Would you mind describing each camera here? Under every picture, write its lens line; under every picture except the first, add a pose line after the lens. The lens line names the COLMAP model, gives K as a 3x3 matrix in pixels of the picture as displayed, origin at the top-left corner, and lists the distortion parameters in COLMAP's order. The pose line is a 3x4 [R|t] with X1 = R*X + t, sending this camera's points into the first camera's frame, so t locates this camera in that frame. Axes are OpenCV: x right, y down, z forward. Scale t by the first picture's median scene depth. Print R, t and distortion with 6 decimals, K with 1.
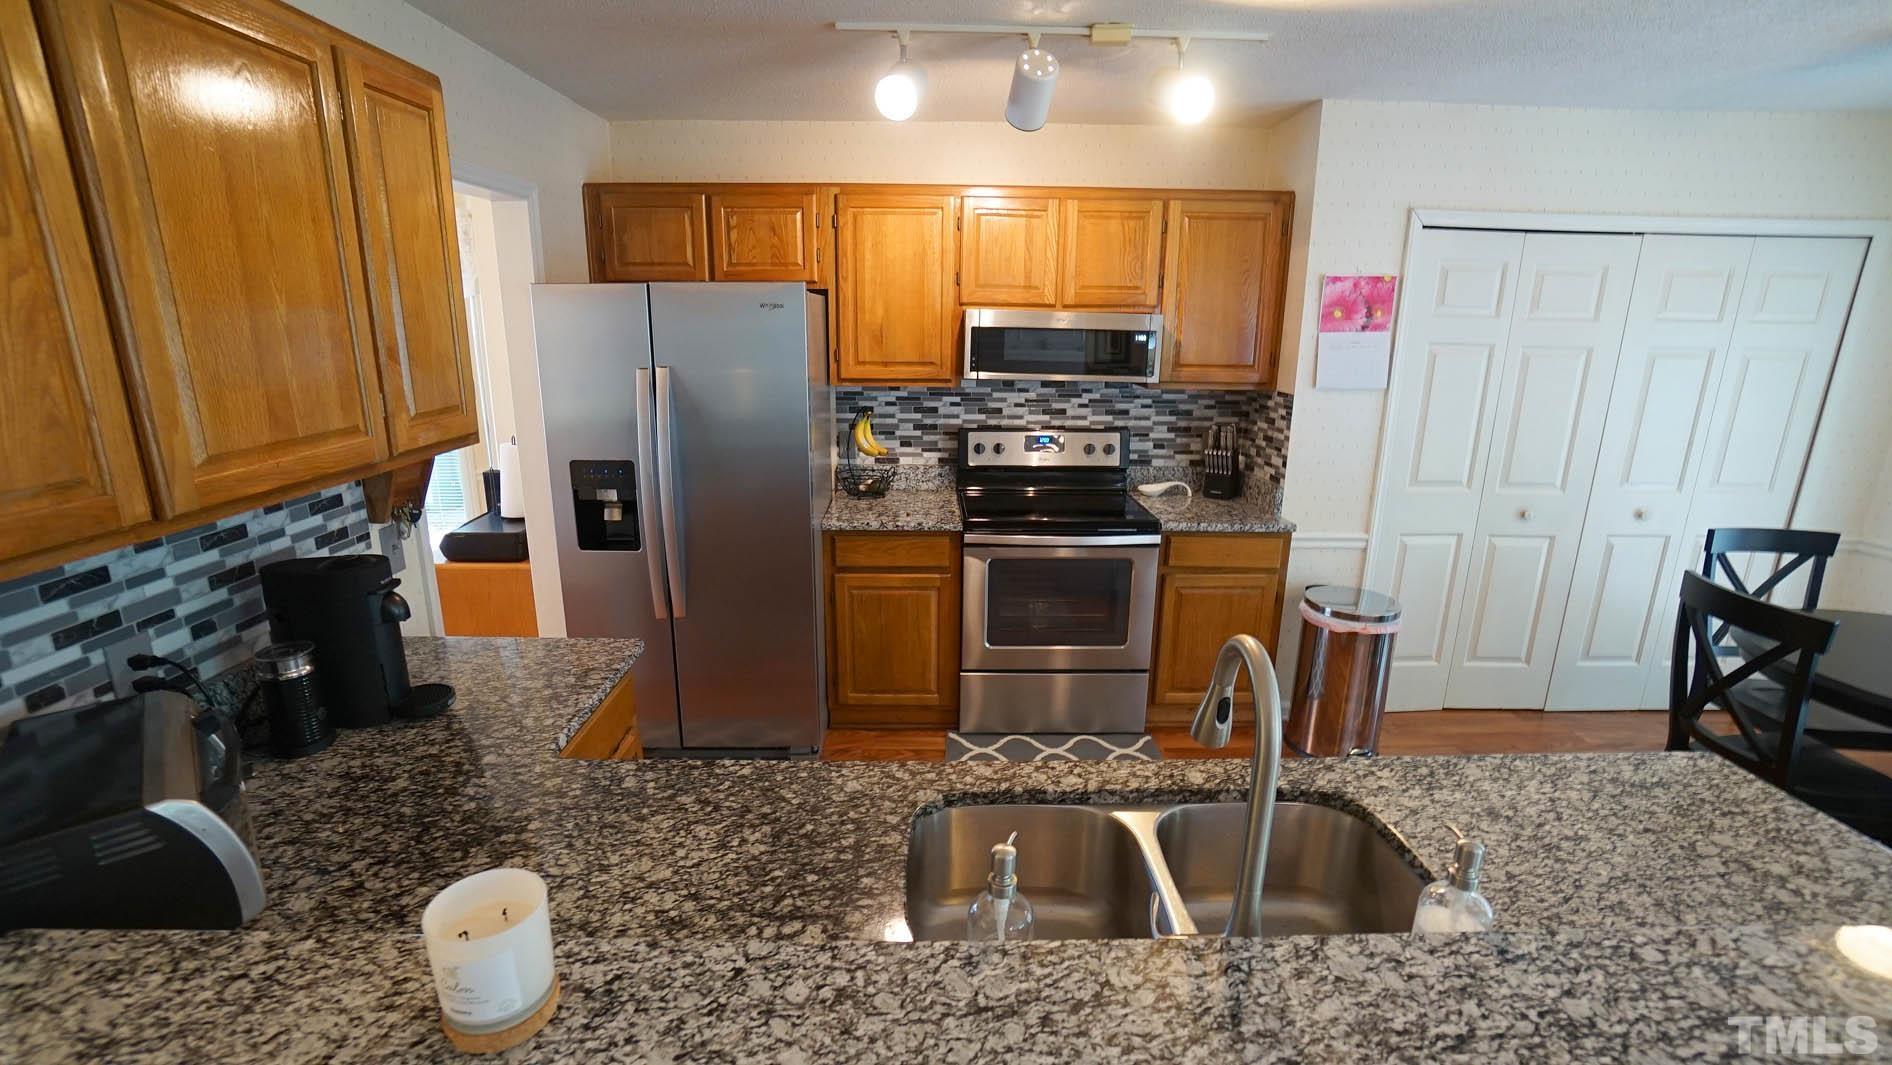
lens RADIAL K [[833.0, 0, 933.1], [0, 833.0, 537.0], [0, 0, 1]] dist [-0.064069, 0.024979]
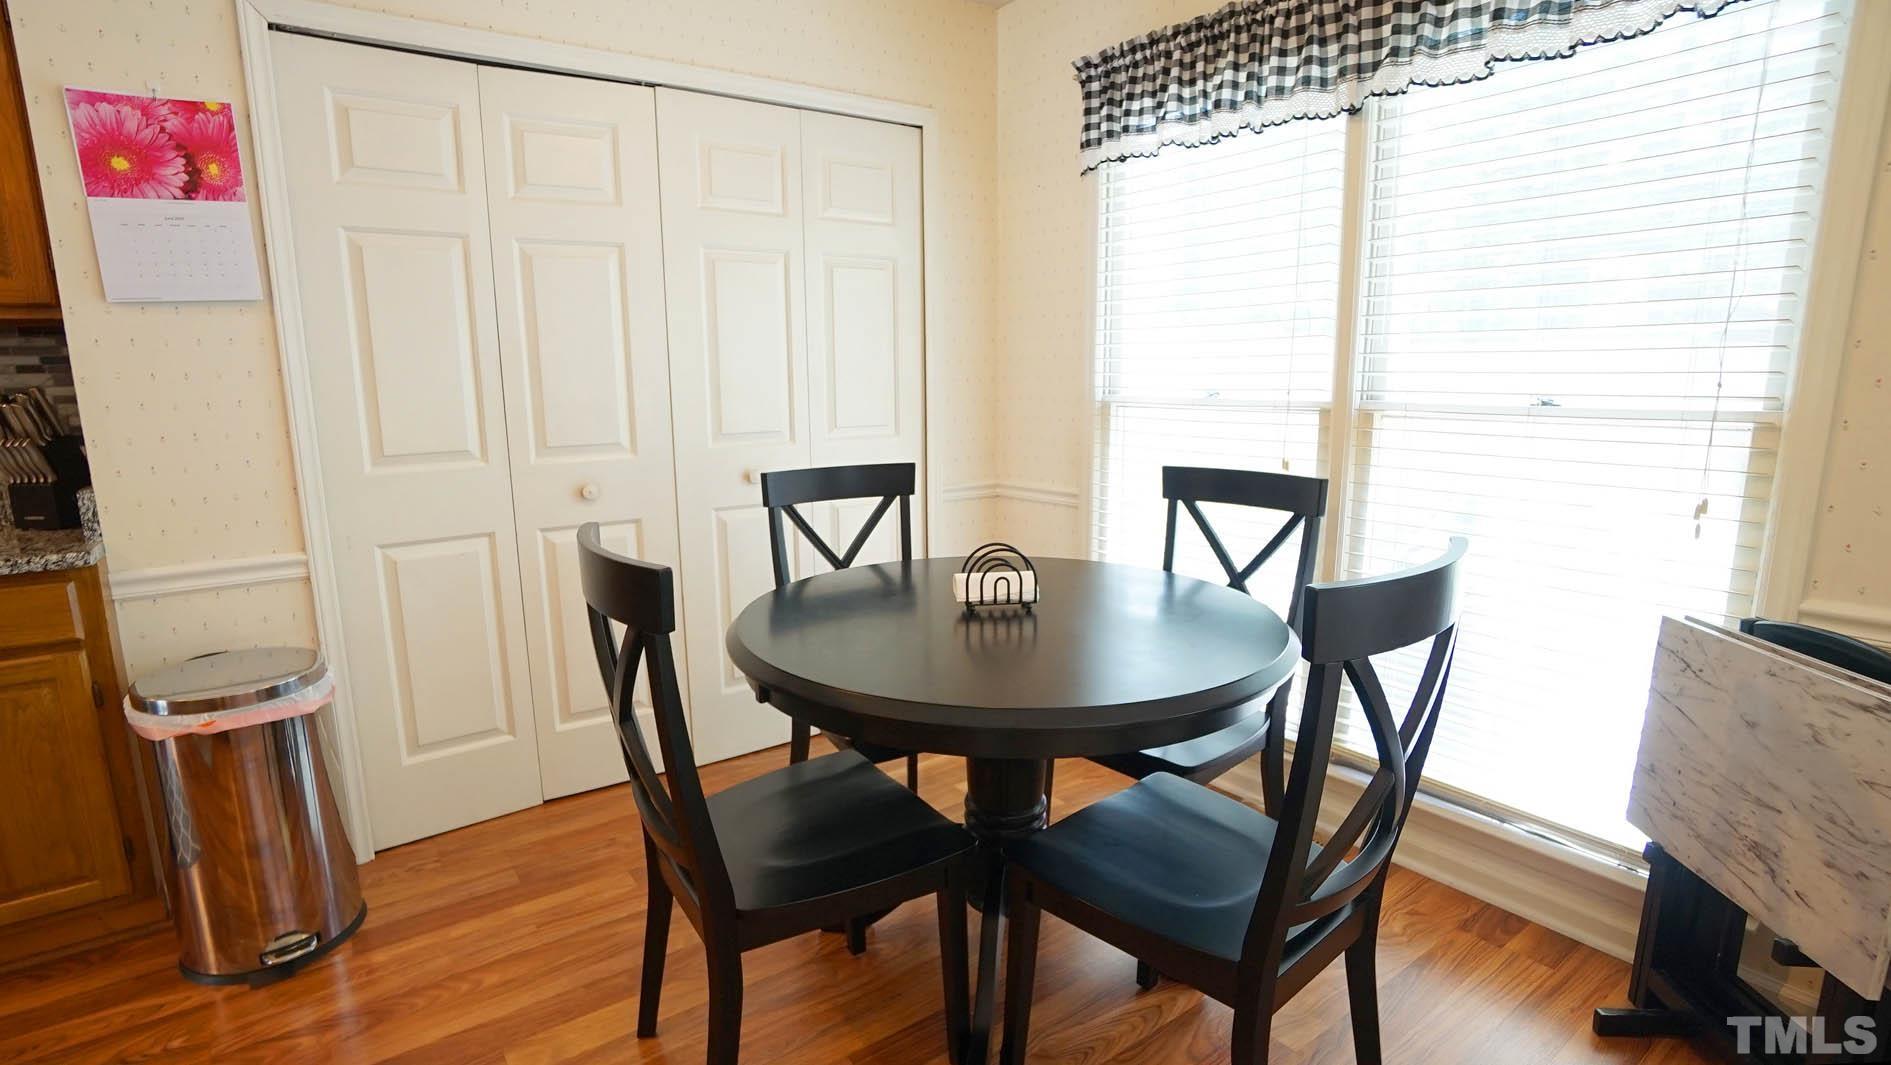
lens RADIAL K [[832.6, 0, 932.6], [0, 832.6, 537.0], [0, 0, 1]] dist [-0.064069, 0.024979]
pose [[0.840765, -0.121560, 0.527577, 0.641310], [0.167501, 0.985061, -0.039966, 0.089516], [-0.514837, 0.121972, 0.848567, 0.290124]]
